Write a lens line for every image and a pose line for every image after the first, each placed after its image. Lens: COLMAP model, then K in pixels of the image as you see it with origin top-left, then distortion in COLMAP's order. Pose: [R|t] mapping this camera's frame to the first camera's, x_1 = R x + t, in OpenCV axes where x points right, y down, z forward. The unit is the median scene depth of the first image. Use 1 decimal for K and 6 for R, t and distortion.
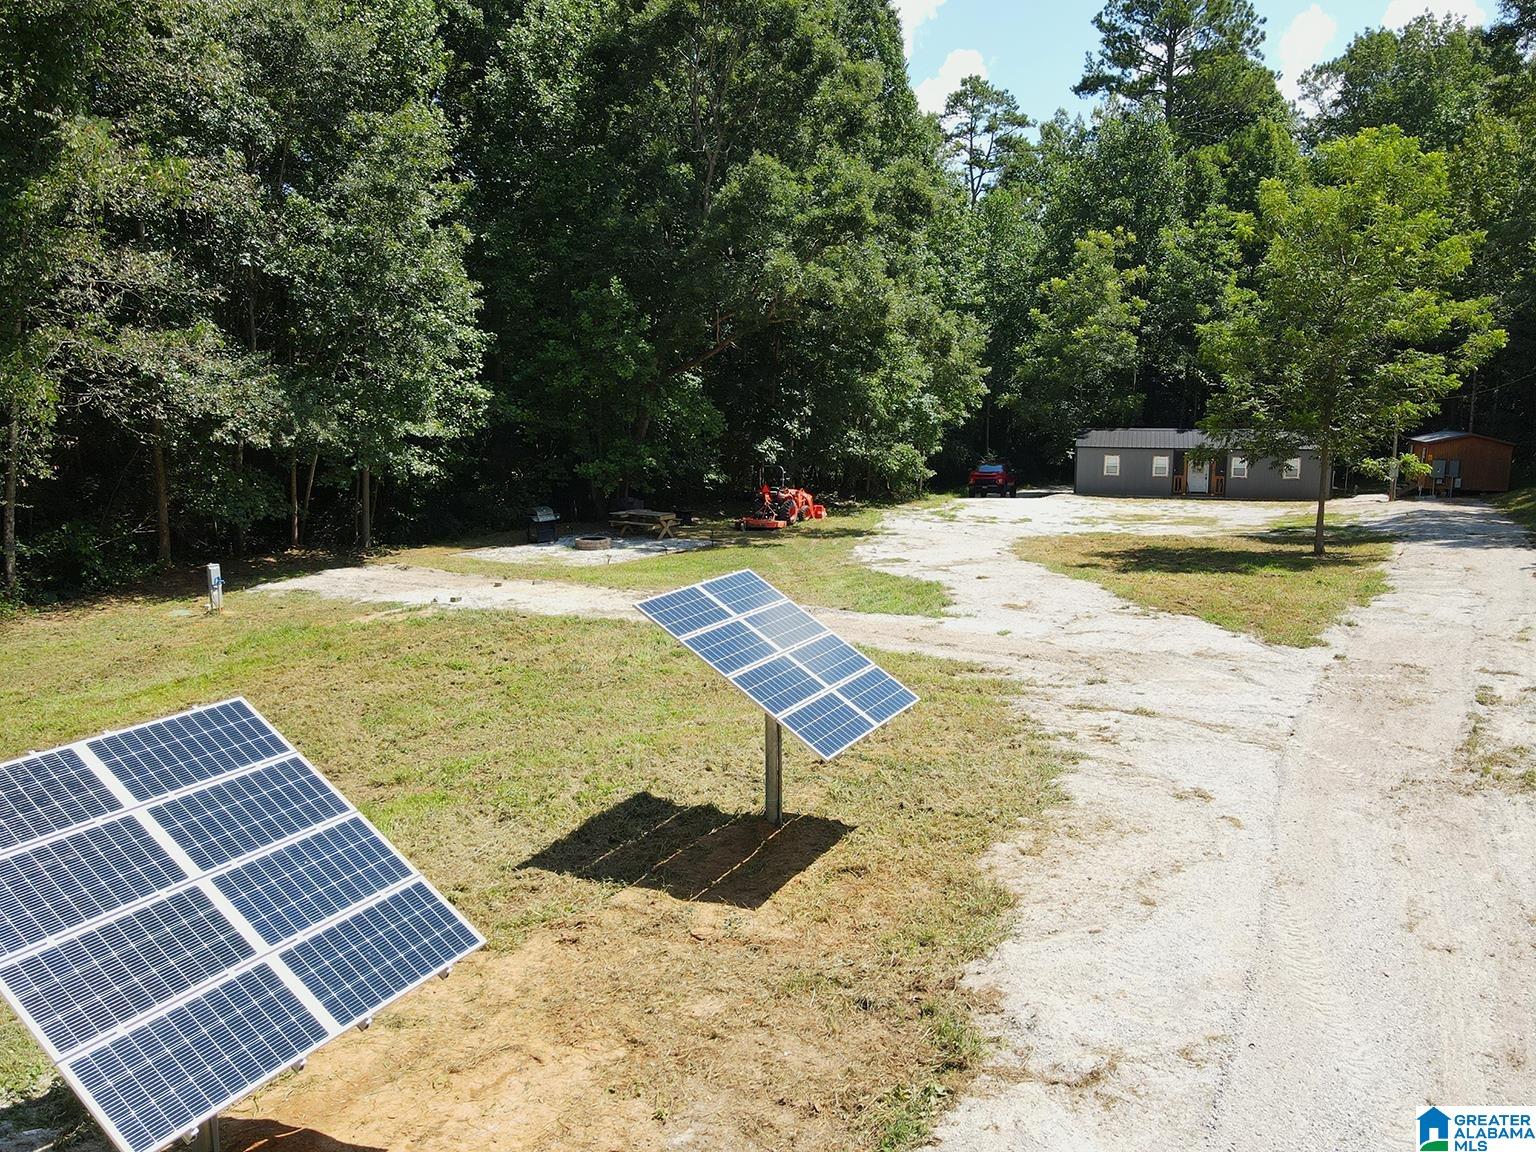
lens RADIAL K [[1117.5, 0, 777.9], [0, 1117.5, 568.5], [0, 0, 1]] dist [0.012177, 0.006721]
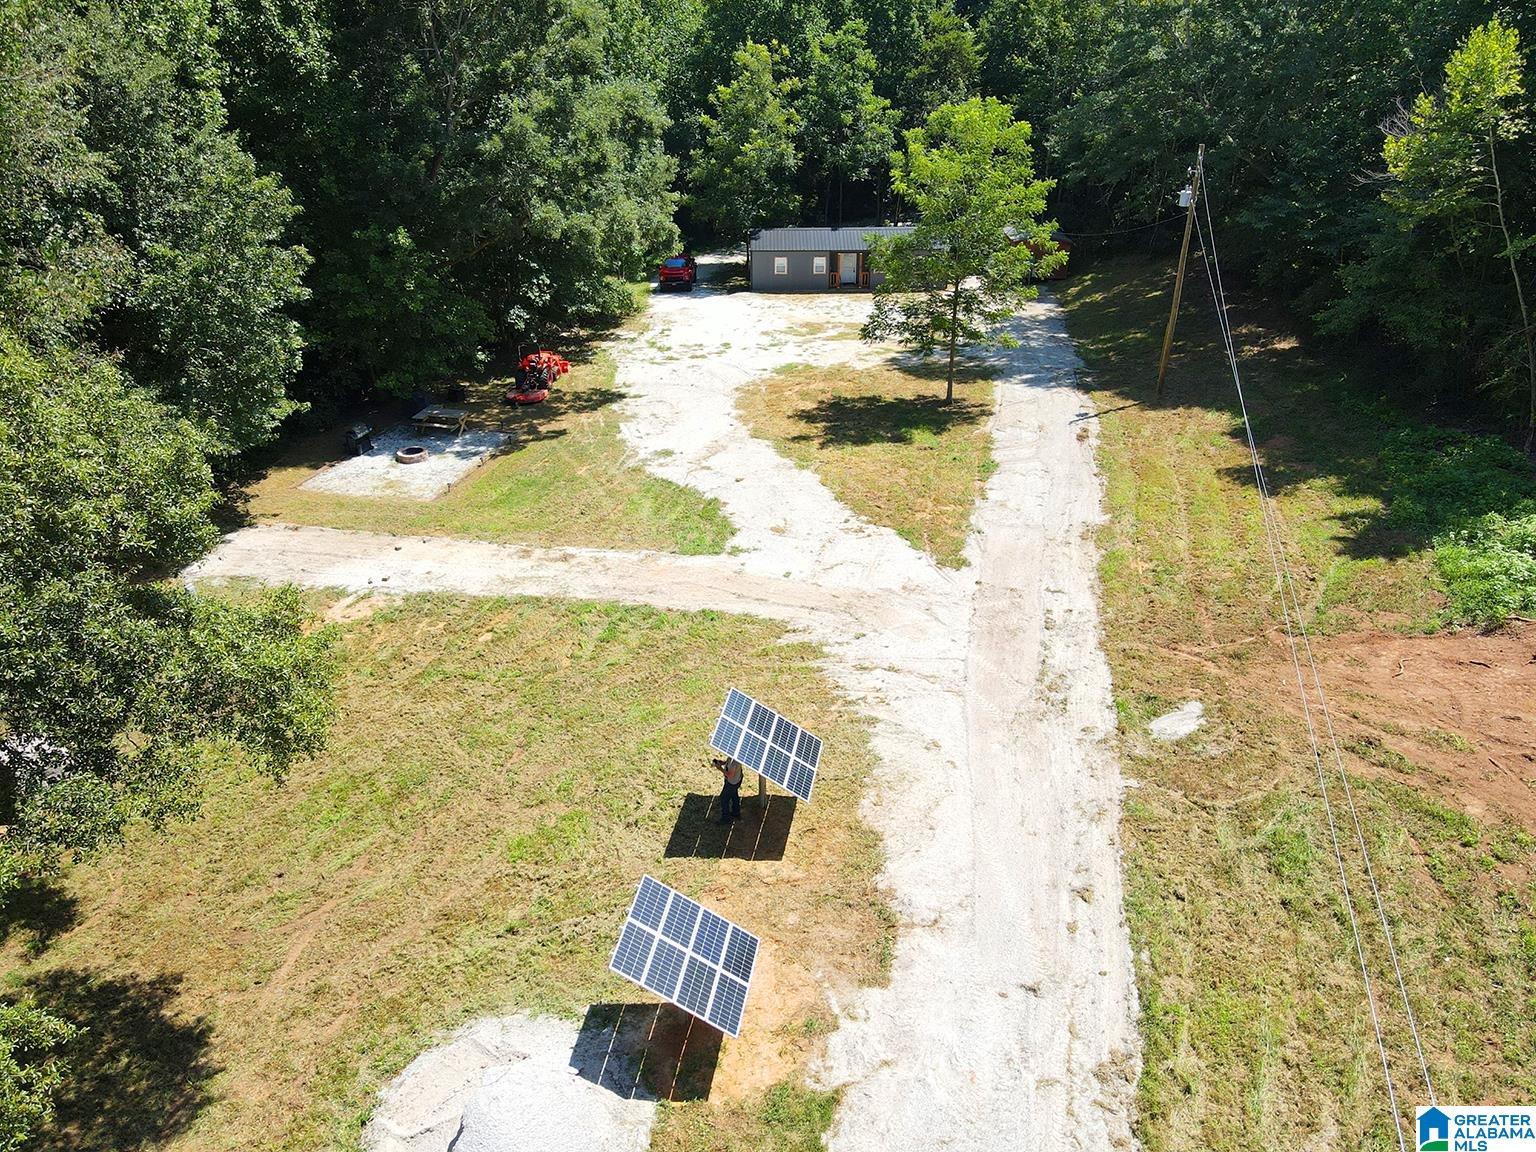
lens RADIAL K [[1117.5, 0, 773.4], [0, 1117.5, 543.9], [0, 0, 1]] dist [0.012177, 0.006721]
pose [[0.944924, -0.142249, 0.294759, -0.163174], [0.050200, 0.952945, 0.298959, -0.268357], [-0.323416, -0.267697, 0.907602, -0.248882]]
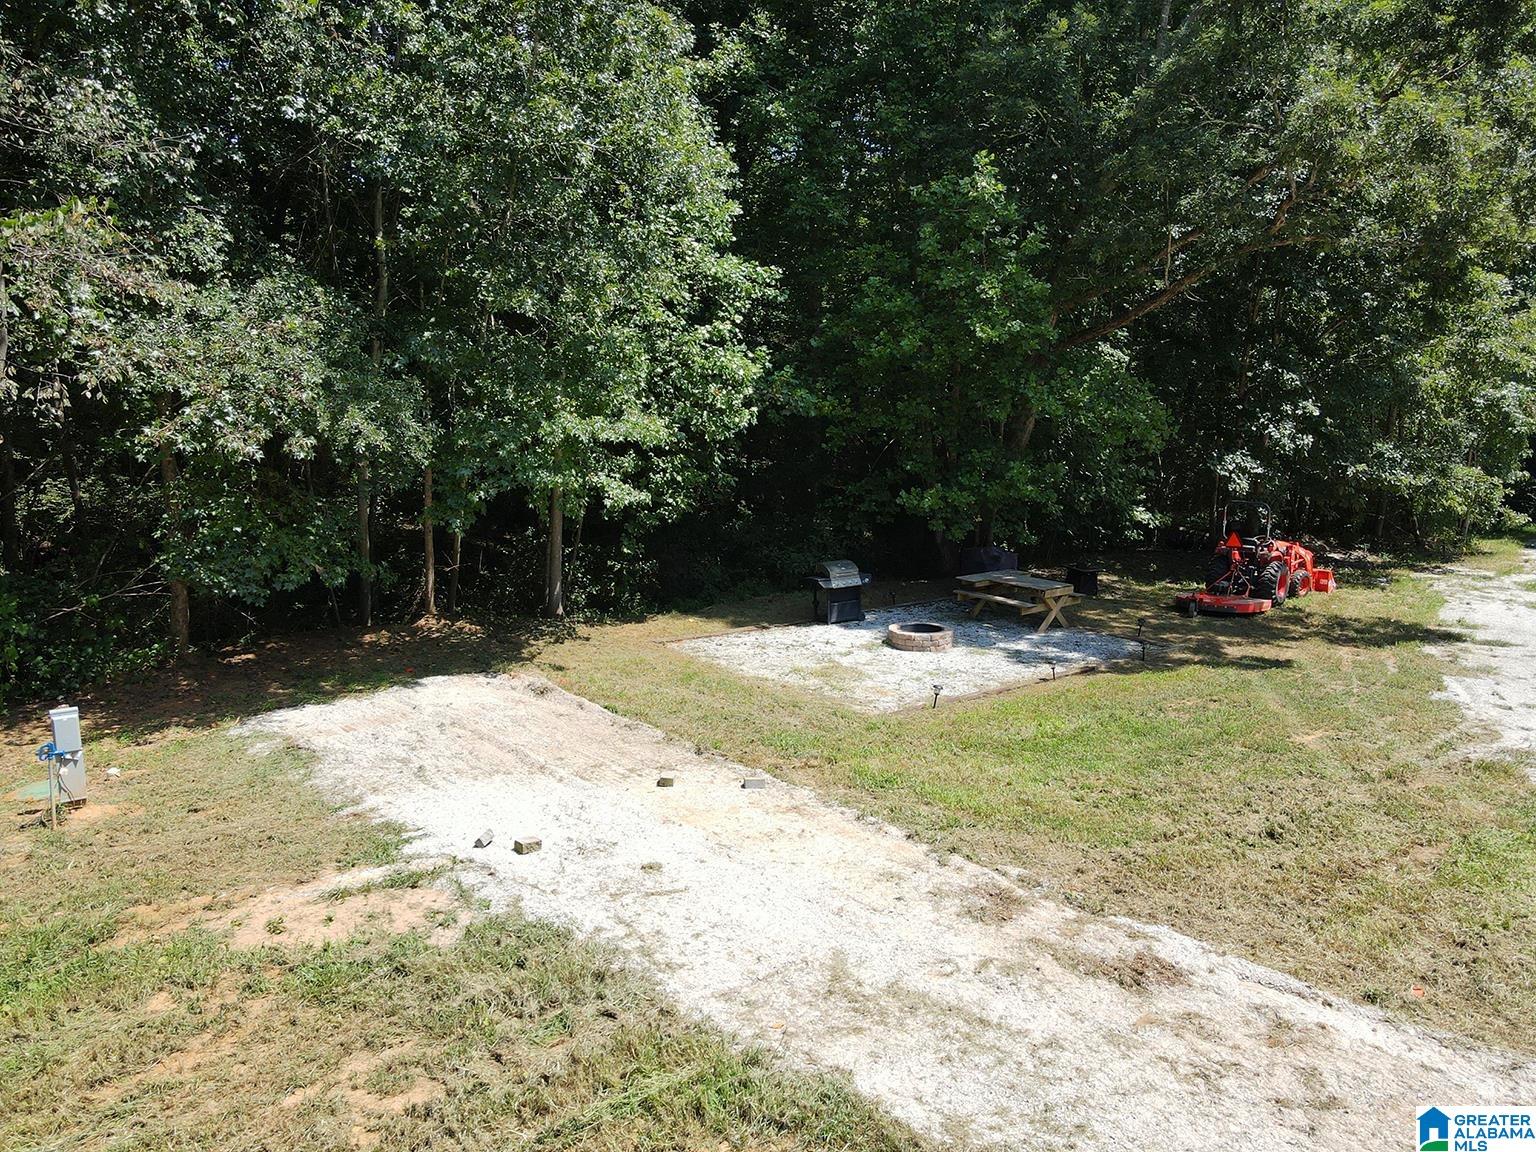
lens RADIAL K [[1117.5, 0, 774.6], [0, 1117.5, 530.8], [0, 0, 1]] dist [0.012177, 0.006721]
pose [[0.941551, 0.051191, -0.332959, -0.048830], [-0.061867, 0.997852, -0.021533, -0.057393], [0.331142, 0.040874, 0.942695, 0.439135]]
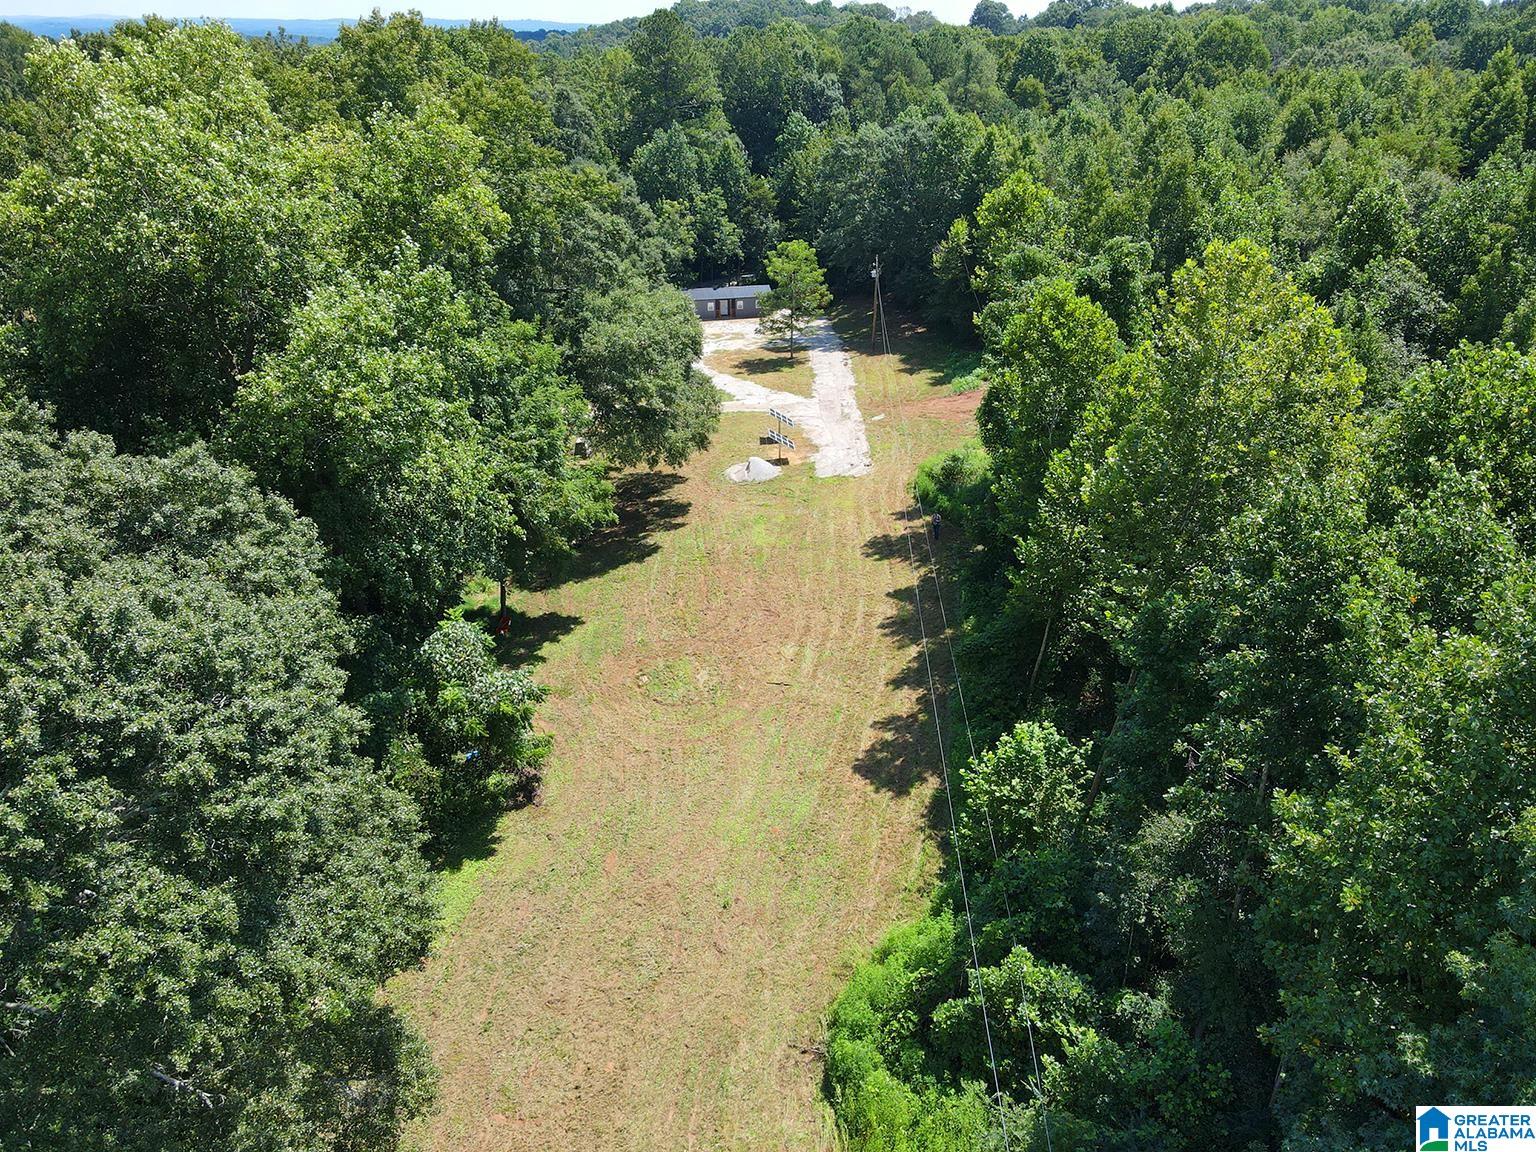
lens RADIAL K [[1117.5, 0, 785.1], [0, 1117.5, 522.8], [0, 0, 1]] dist [0.012177, 0.006721]
pose [[0.845569, -0.201581, 0.494346, -1.293331], [0.079910, 0.963332, 0.256136, -0.395868], [-0.527852, -0.177077, 0.830672, -1.871034]]
